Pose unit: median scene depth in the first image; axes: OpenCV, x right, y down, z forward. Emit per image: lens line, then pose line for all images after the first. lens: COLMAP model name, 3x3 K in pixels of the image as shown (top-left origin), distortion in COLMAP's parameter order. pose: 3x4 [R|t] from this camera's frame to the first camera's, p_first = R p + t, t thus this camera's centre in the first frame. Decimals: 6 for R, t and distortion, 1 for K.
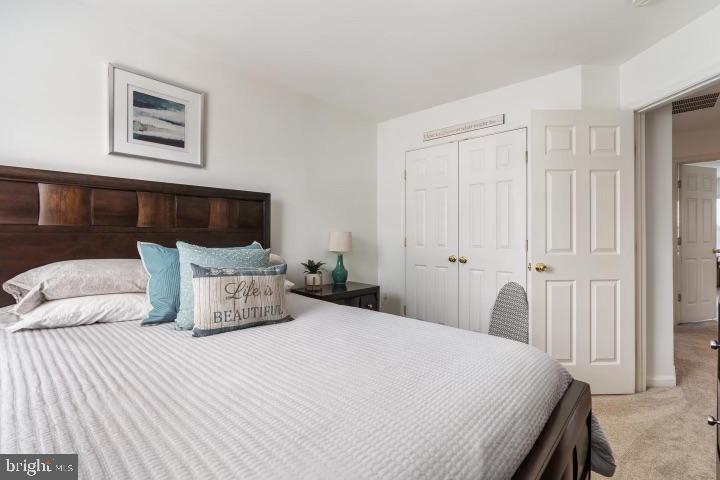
lens RADIAL K [[326.7, 0, 359.8], [0, 326.7, 238.2], [0, 0, 1]] dist [-0.004033, 0.000563]
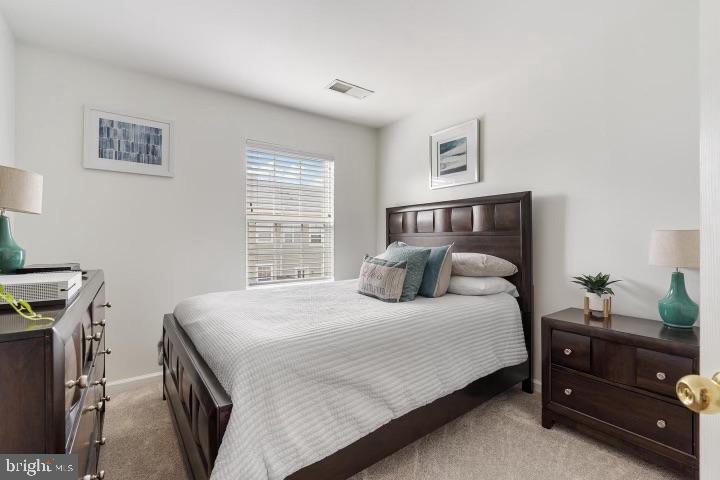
lens RADIAL K [[326.7, 0, 359.7], [0, 326.7, 234.8], [0, 0, 1]] dist [-0.004033, 0.000563]
pose [[-0.170420, -0.009372, -0.985327, 0.858064], [-0.007070, 0.999941, -0.008288, -0.007616], [0.985346, 0.005553, -0.170476, 0.854581]]
